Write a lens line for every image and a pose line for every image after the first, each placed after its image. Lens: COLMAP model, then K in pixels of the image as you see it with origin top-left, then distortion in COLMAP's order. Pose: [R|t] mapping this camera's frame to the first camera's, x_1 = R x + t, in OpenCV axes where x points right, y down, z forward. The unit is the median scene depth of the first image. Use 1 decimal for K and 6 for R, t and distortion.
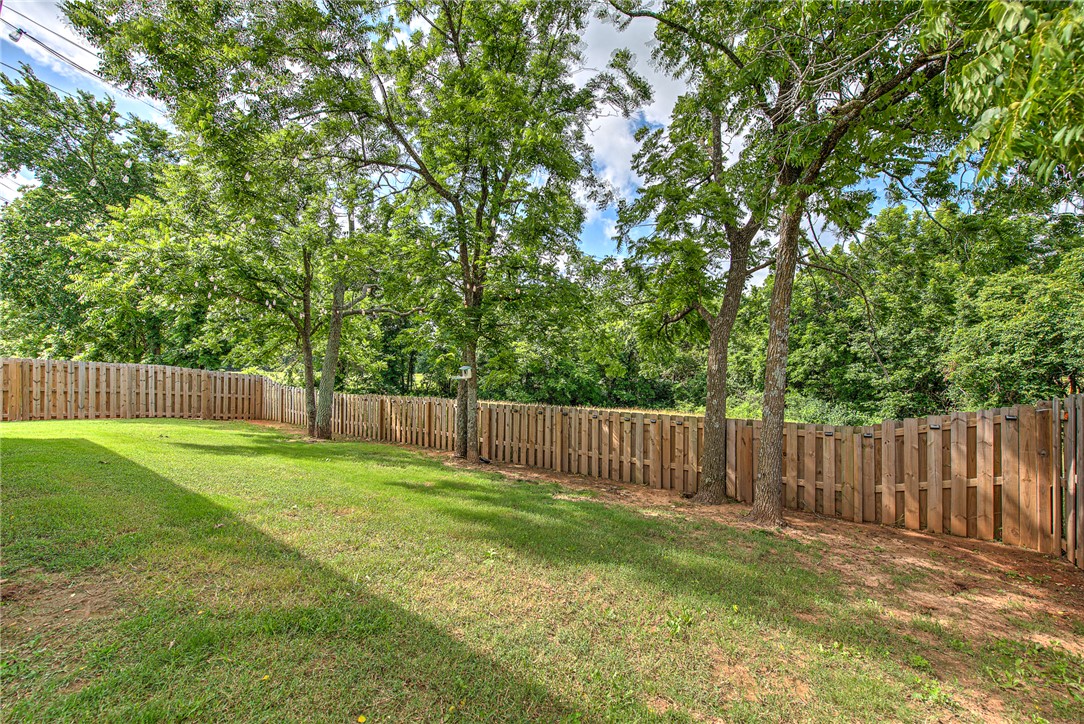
lens RADIAL K [[431.5, 0, 541.6], [0, 431.5, 363.5], [0, 0, 1]] dist [0.001075, -0.000714]
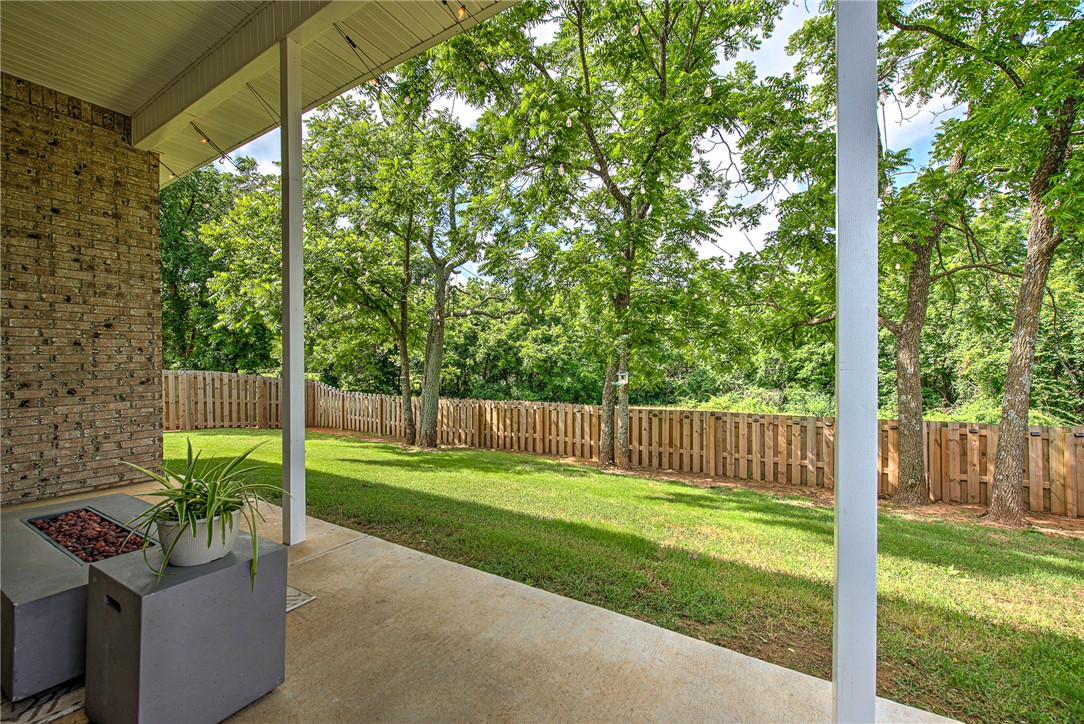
lens RADIAL K [[431.5, 0, 541.6], [0, 431.5, 361.4], [0, 0, 1]] dist [0.001075, -0.000714]
pose [[0.997052, -0.011054, 0.075934, -0.262725], [0.010927, 0.999938, 0.002090, -0.012810], [-0.075953, -0.001254, 0.997111, 0.020164]]
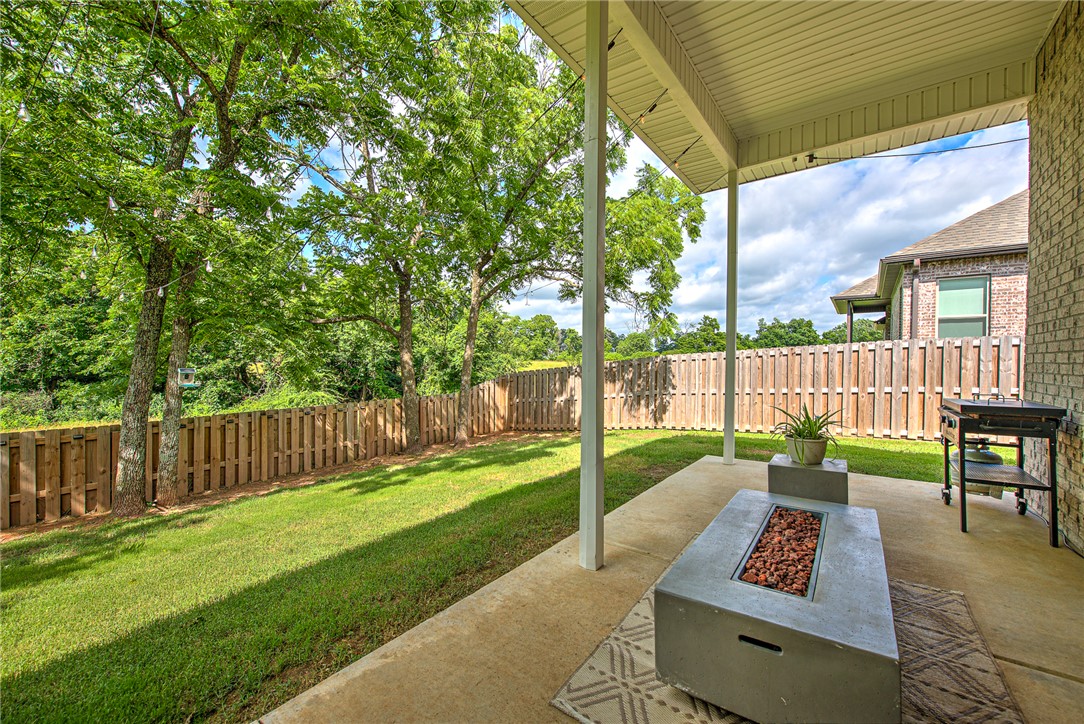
lens RADIAL K [[431.5, 0, 544.7], [0, 431.5, 363.3], [0, 0, 1]] dist [0.001075, -0.000714]
pose [[0.013893, -0.018019, 0.999741, -0.530433], [-0.012601, 0.999755, 0.018194, -0.013770], [-0.999824, -0.012850, 0.013663, 0.242932]]
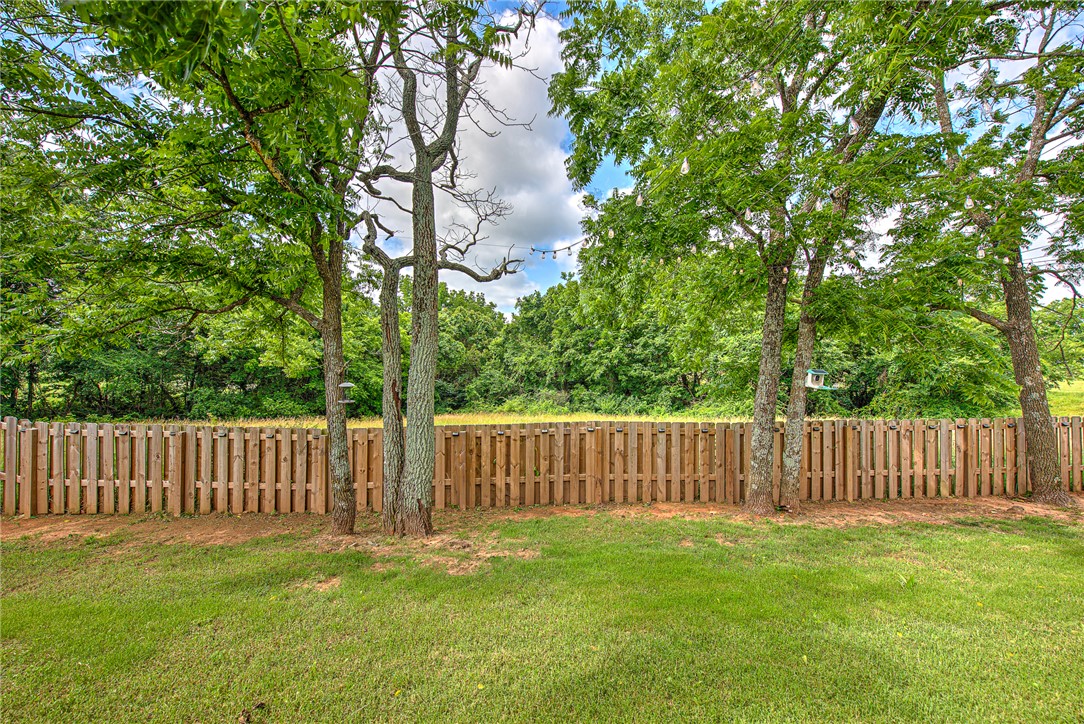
lens RADIAL K [[431.5, 0, 539.6], [0, 431.5, 363.3], [0, 0, 1]] dist [0.001075, -0.000714]
pose [[0.770736, -0.000172, 0.637154, -0.558220], [0.000355, 1.000000, -0.000160, -0.002641], [-0.637154, 0.000349, 0.770736, 0.460419]]
